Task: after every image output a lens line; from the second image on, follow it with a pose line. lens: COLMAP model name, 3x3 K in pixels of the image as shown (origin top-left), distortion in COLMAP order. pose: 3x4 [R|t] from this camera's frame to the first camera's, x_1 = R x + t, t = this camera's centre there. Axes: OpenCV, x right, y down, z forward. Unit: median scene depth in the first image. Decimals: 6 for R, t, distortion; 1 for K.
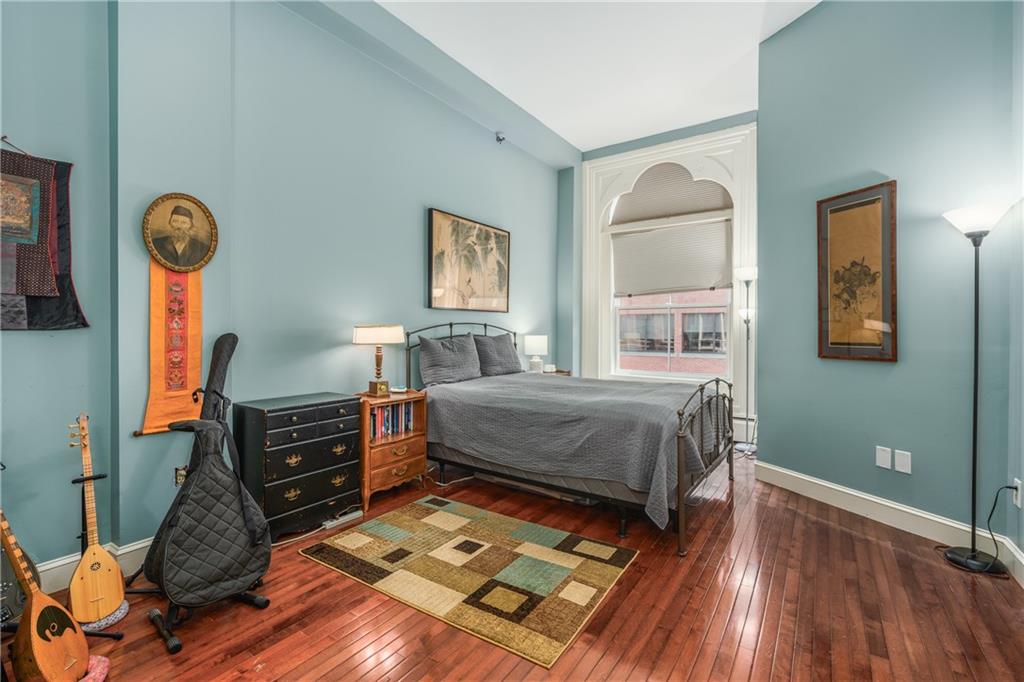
lens RADIAL K [[454.2, 0, 515.7], [0, 454.2, 336.5], [0, 0, 1]] dist [0.000366, -0.000164]
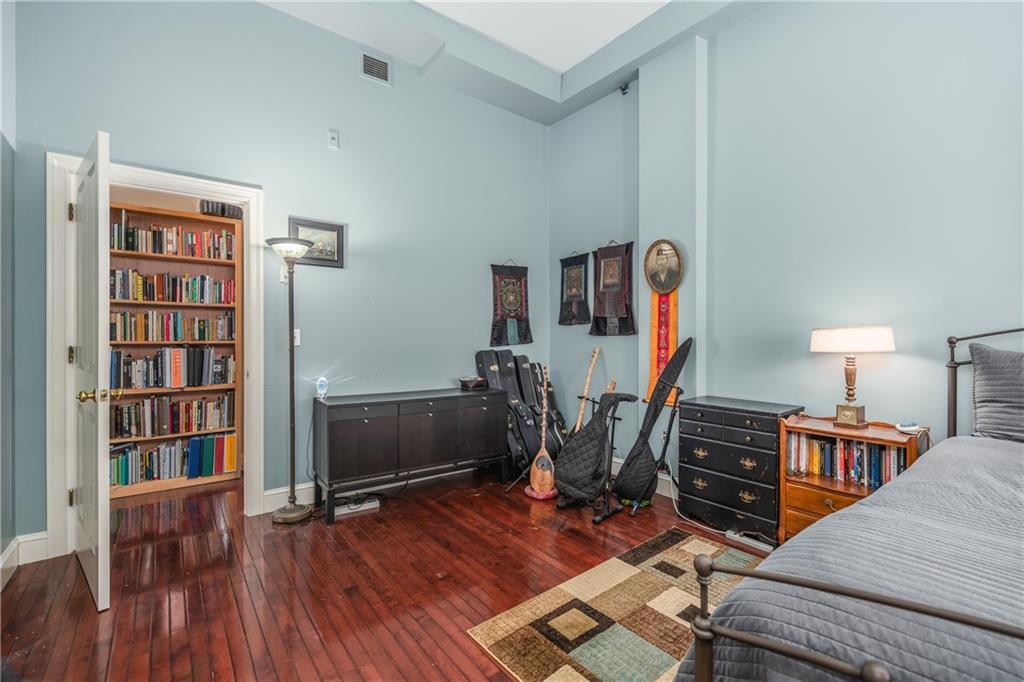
lens RADIAL K [[454.2, 0, 515.0], [0, 454.2, 337.9], [0, 0, 1]] dist [0.000366, -0.000164]
pose [[-0.311824, 0.001029, -0.950139, 0.742887], [-0.013387, 0.999895, 0.005476, -0.006771], [0.950046, 0.014427, -0.311777, 0.972775]]
